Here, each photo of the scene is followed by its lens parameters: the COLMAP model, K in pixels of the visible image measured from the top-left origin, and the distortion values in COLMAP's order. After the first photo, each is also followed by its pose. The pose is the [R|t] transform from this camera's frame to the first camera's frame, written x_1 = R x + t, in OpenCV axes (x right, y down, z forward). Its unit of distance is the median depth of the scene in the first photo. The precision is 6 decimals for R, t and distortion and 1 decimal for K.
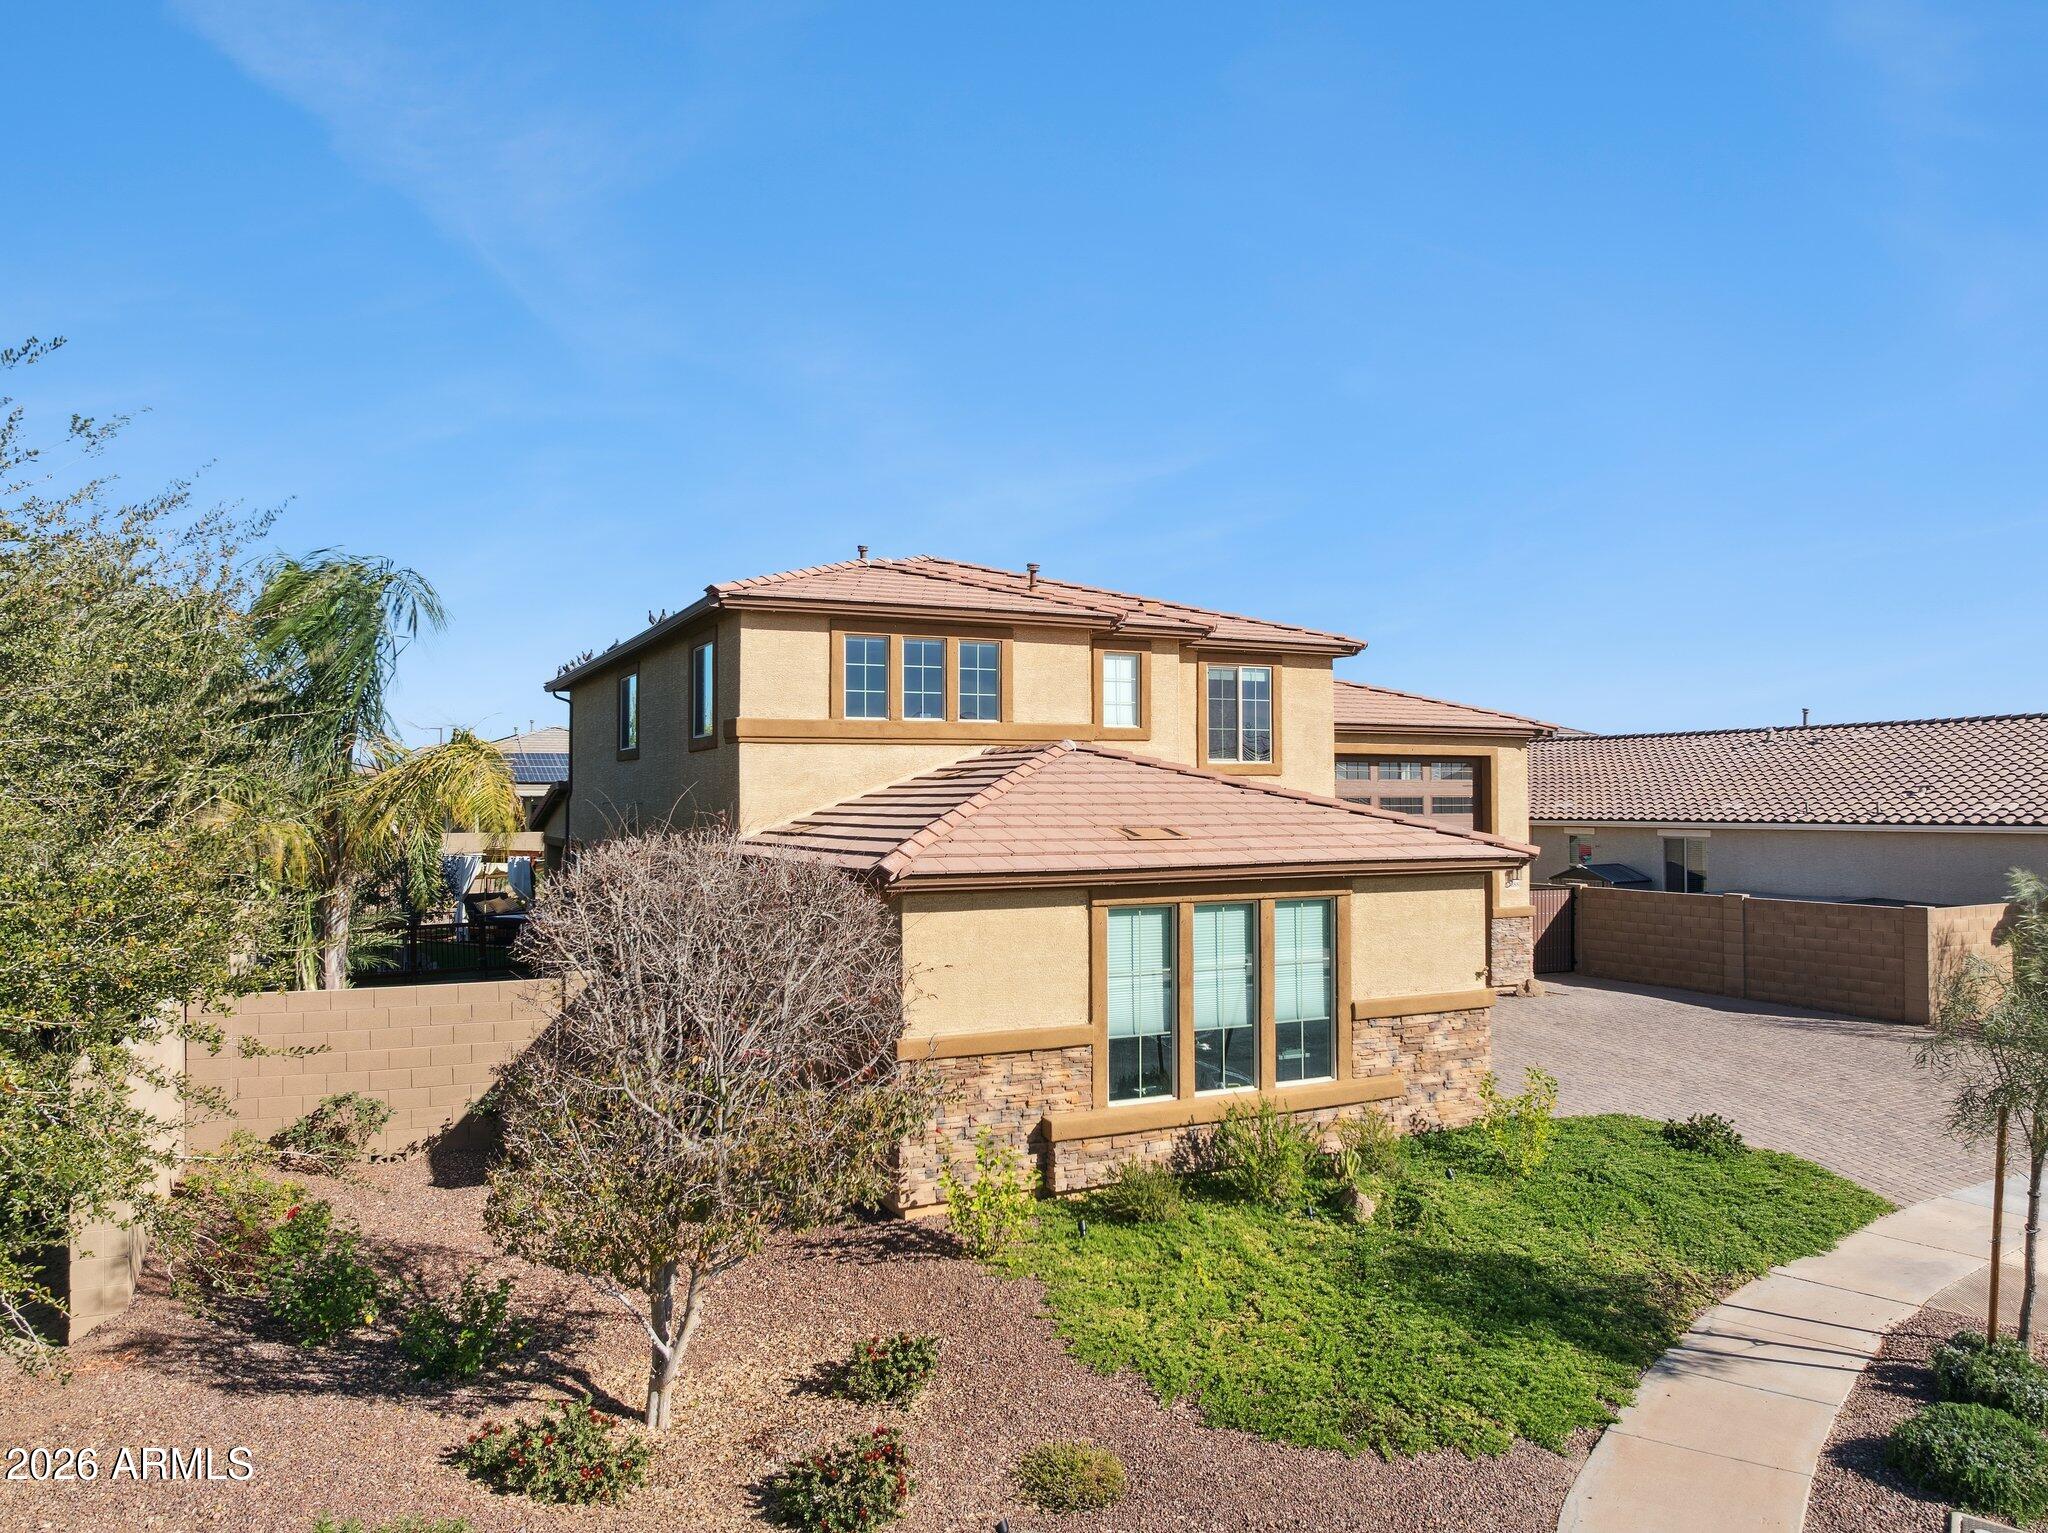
lens RADIAL K [[1450.7, 0, 1024.0], [0, 1450.7, 766.5], [0, 0, 1]] dist [-0.037379, -0.002681]
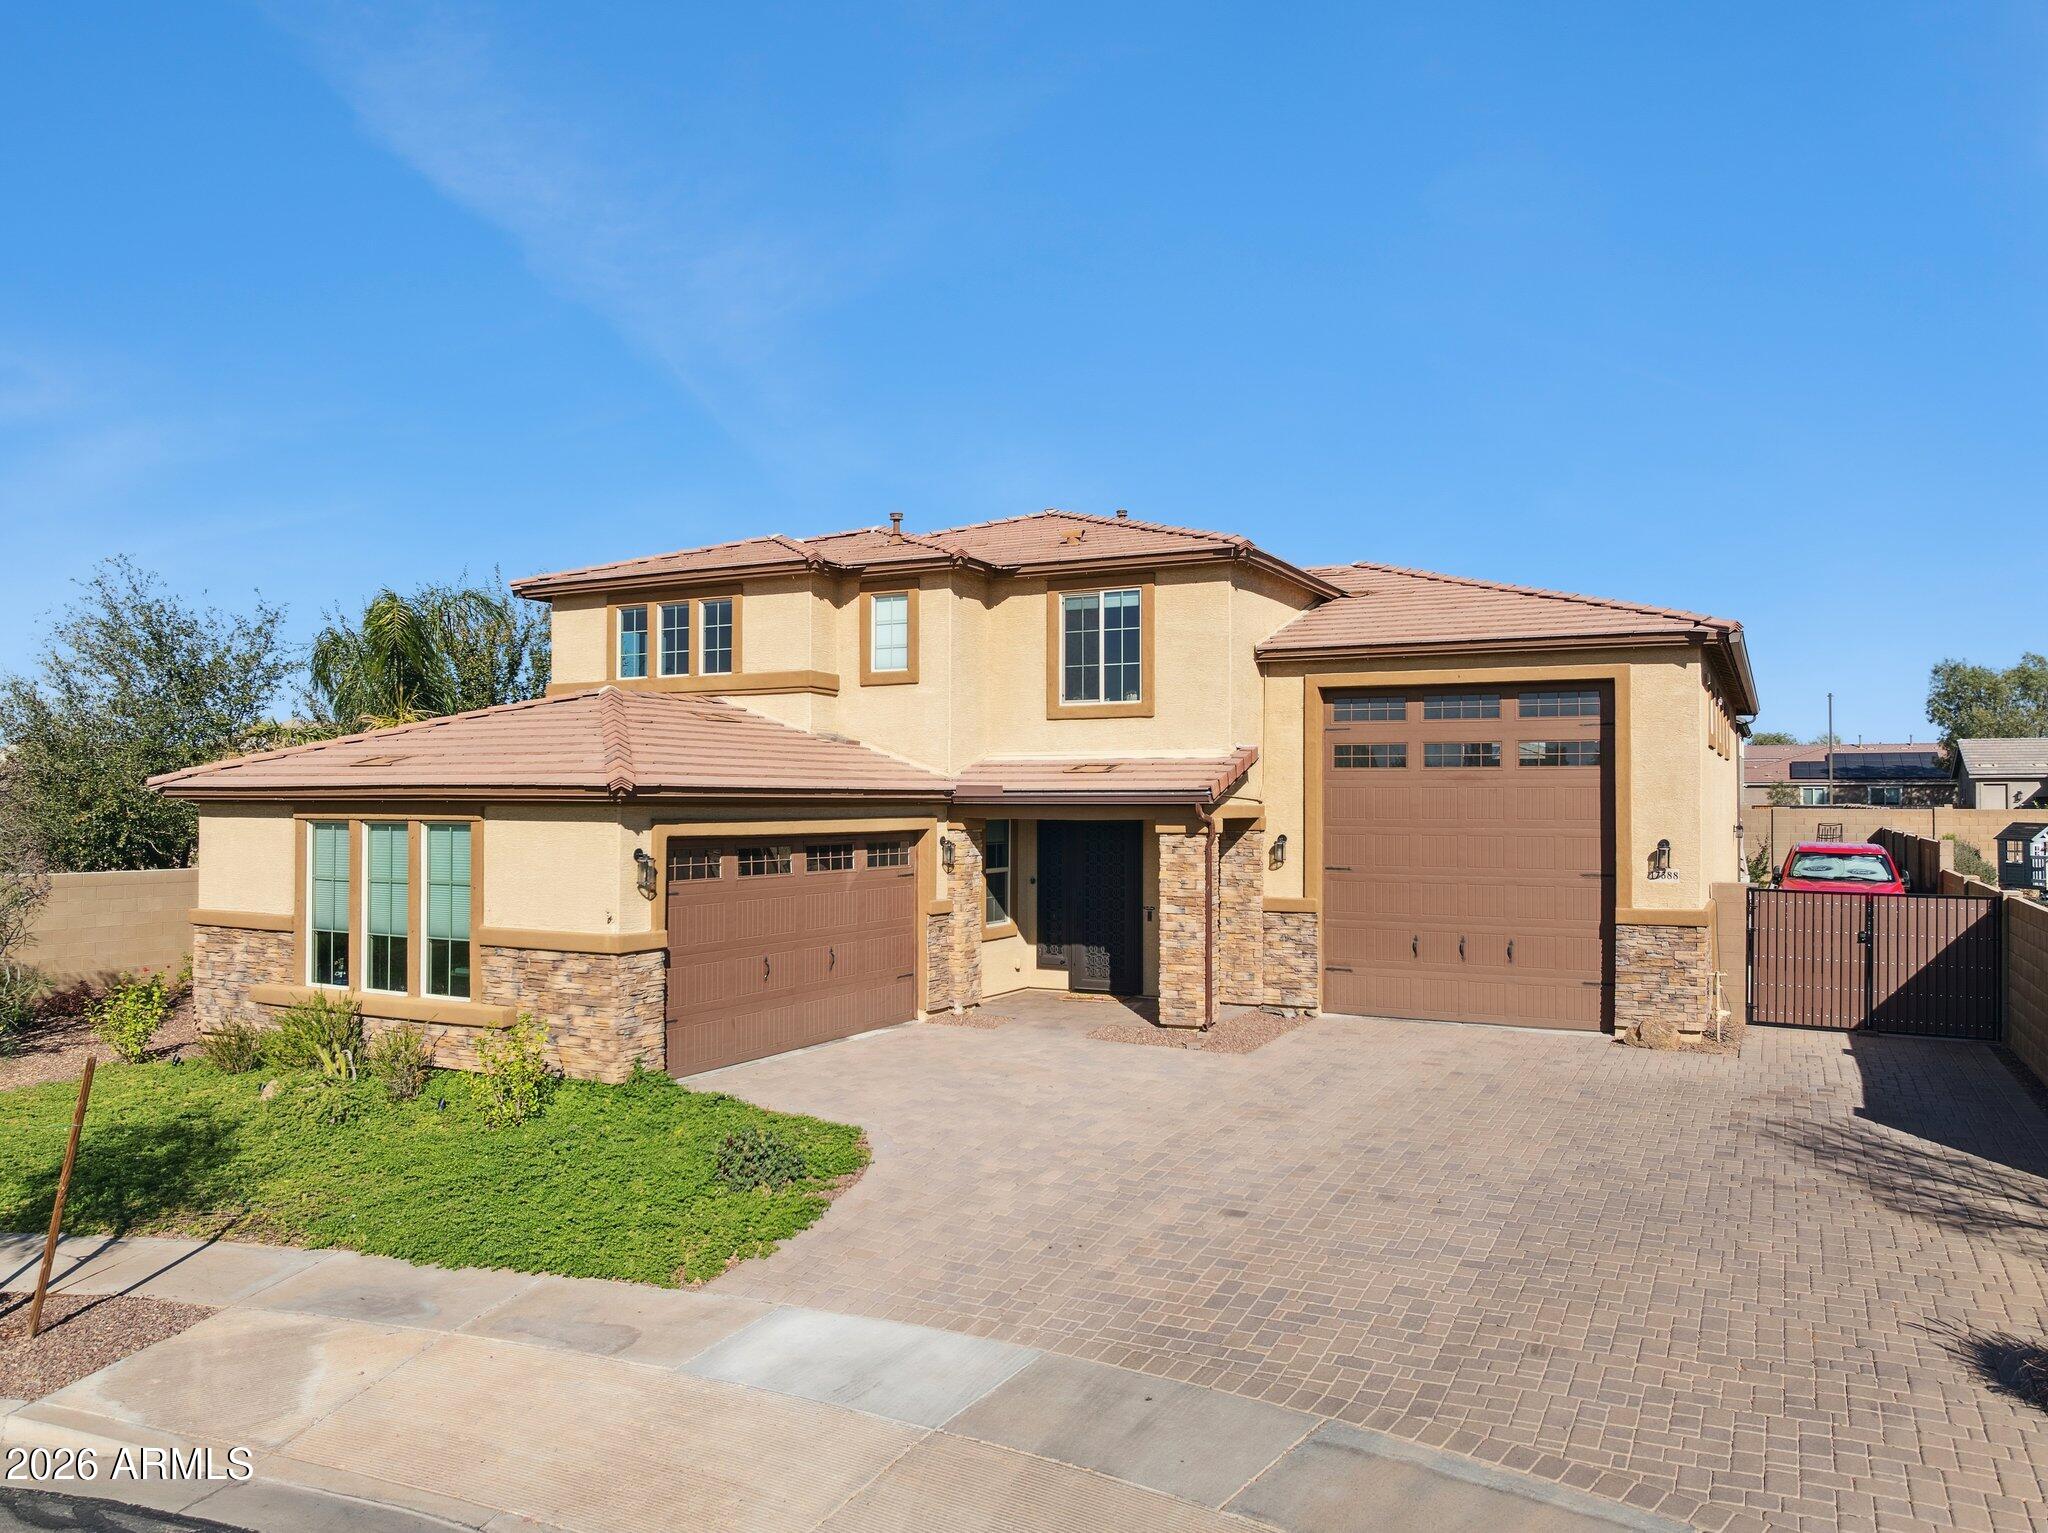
lens RADIAL K [[1450.0, 0, 1024.0], [0, 1450.0, 766.5], [0, 0, 1]] dist [-0.037524, 0.001462]
pose [[0.592314, -0.013287, -0.805598, 0.984719], [0.012447, 0.999896, -0.007340, 0.049038], [0.805611, -0.005680, 0.592418, 0.553110]]
